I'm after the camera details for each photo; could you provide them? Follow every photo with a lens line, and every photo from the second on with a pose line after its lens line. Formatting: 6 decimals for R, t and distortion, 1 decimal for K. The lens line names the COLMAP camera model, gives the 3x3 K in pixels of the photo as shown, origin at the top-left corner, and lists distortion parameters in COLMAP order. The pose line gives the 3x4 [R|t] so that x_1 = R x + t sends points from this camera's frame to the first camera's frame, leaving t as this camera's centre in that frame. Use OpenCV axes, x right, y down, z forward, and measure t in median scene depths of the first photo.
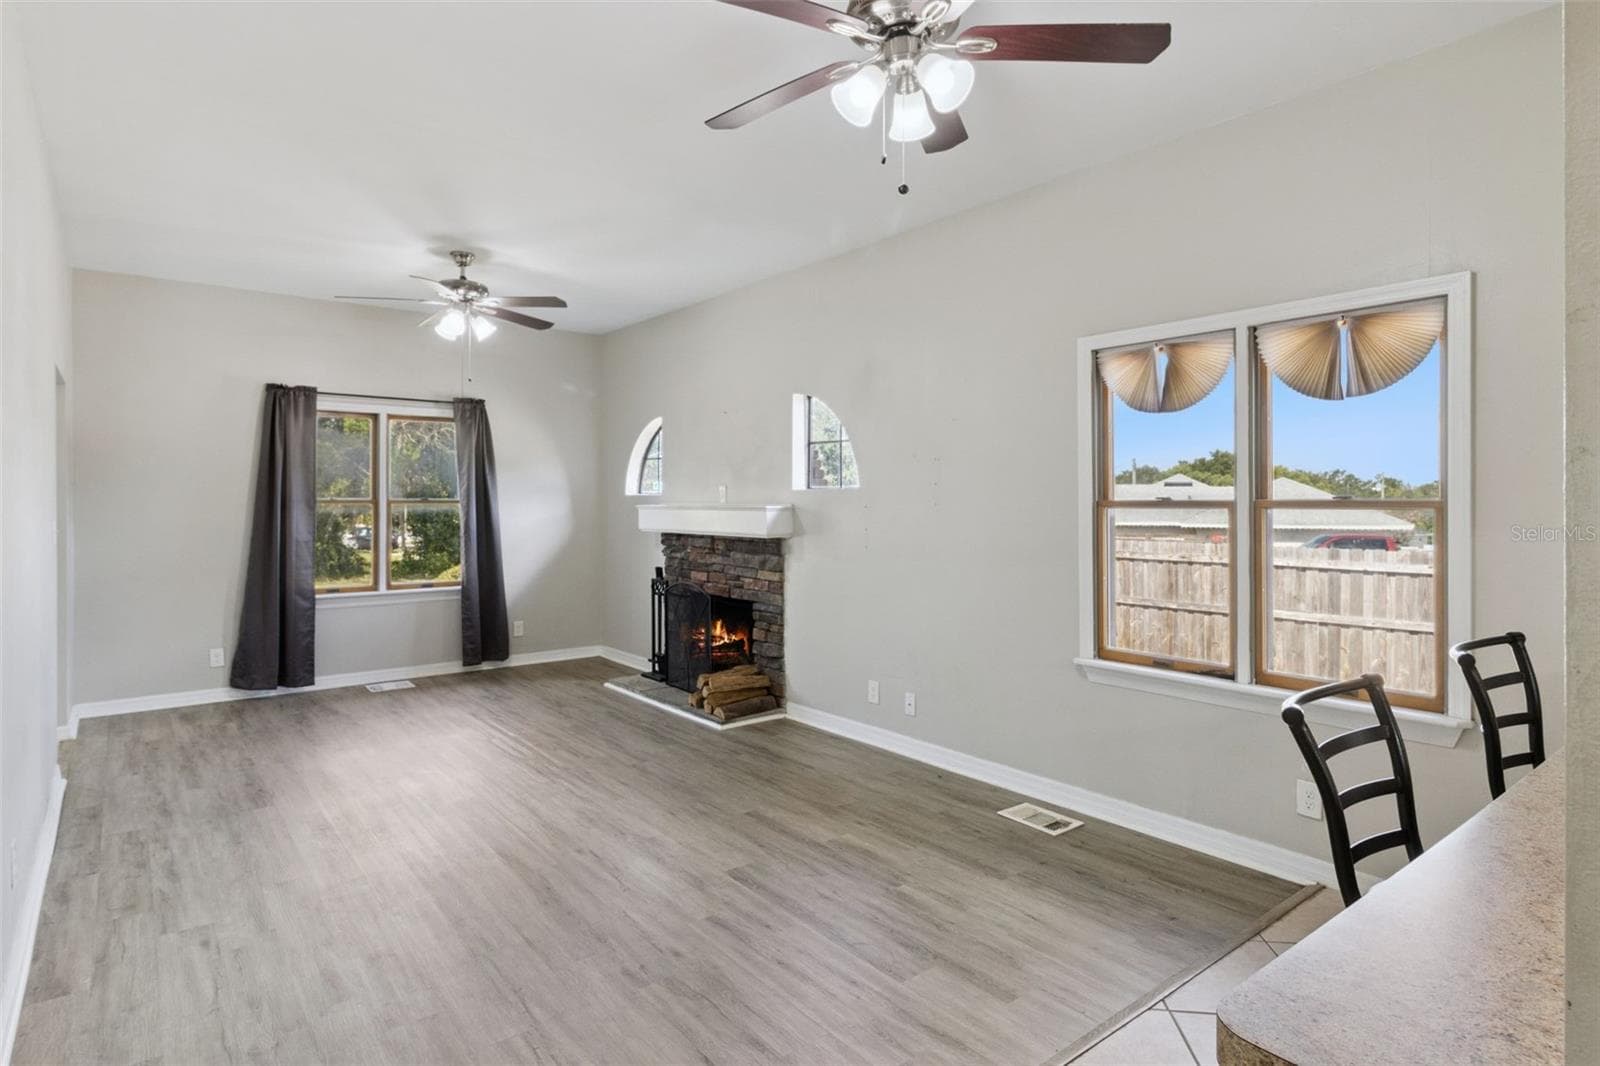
lens RADIAL K [[854.9, 0, 786.3], [0, 854.9, 502.7], [0, 0, 1]] dist [0.000457, -0.000891]
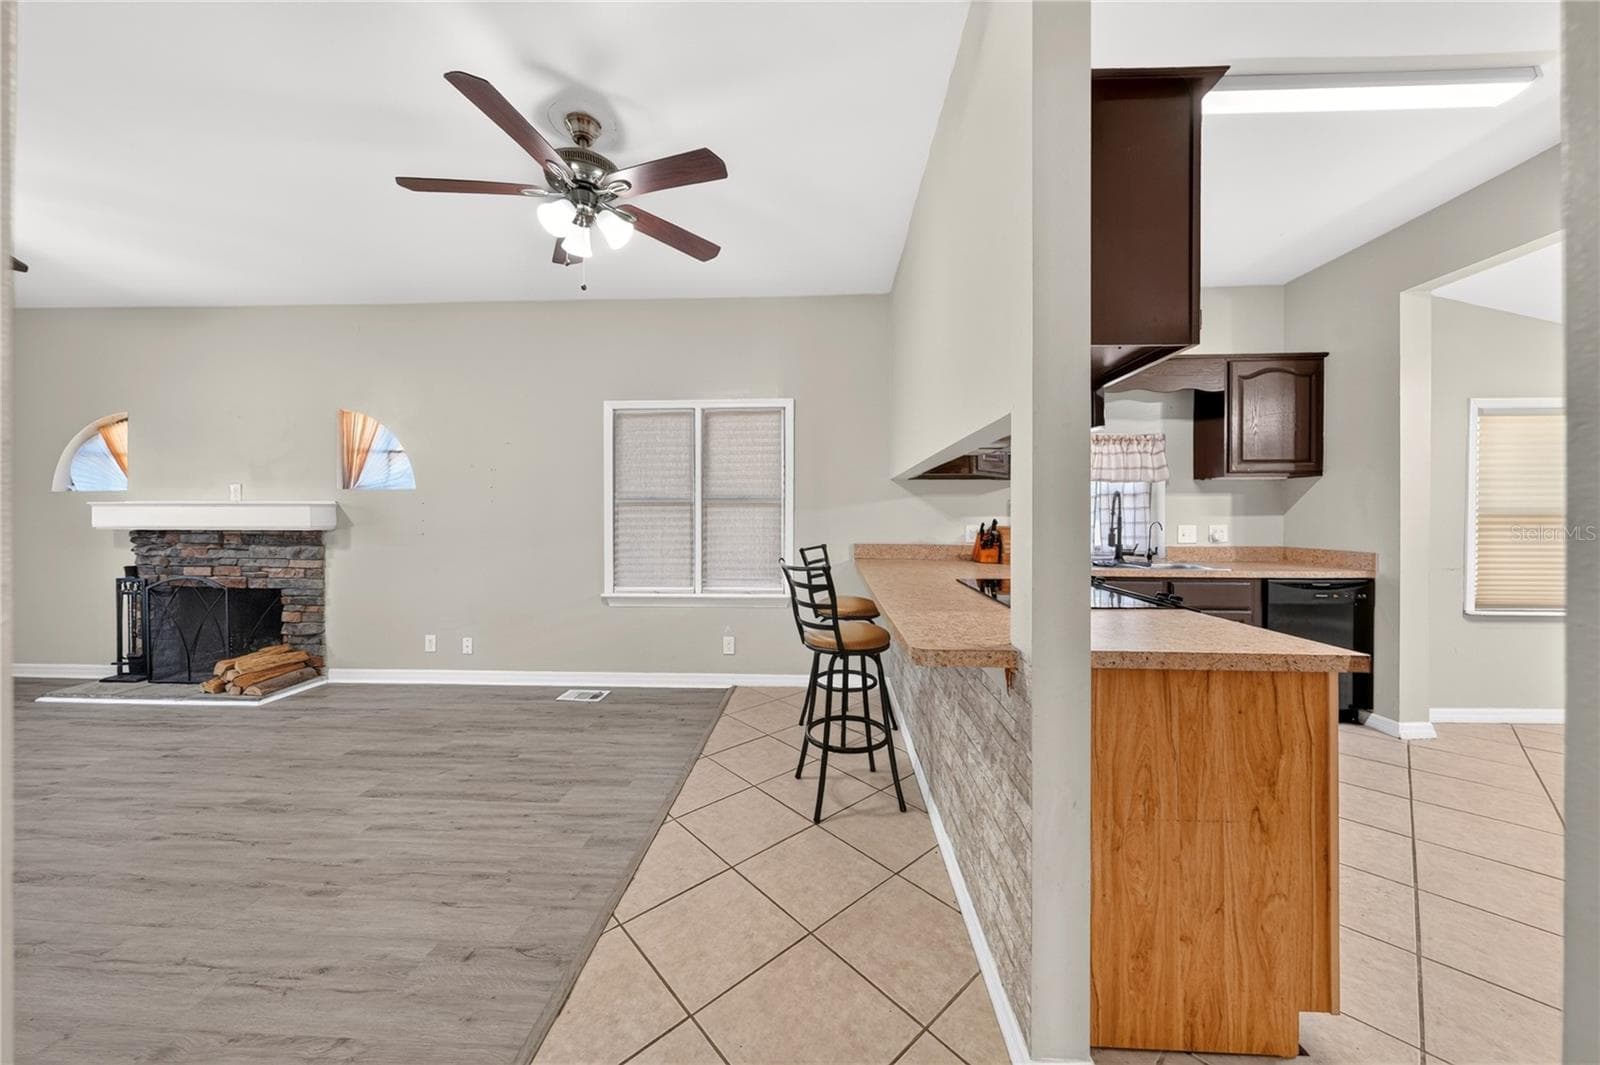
lens RADIAL K [[542.2, 0, 804.6], [0, 542.2, 517.0], [0, 0, 1]] dist [-0.000331, -0.000199]
pose [[0.647849, -0.000159, 0.761769, -0.141599], [-0.000282, 1.000000, 0.000448, 0.022253], [-0.761769, -0.000505, 0.647849, 0.016207]]
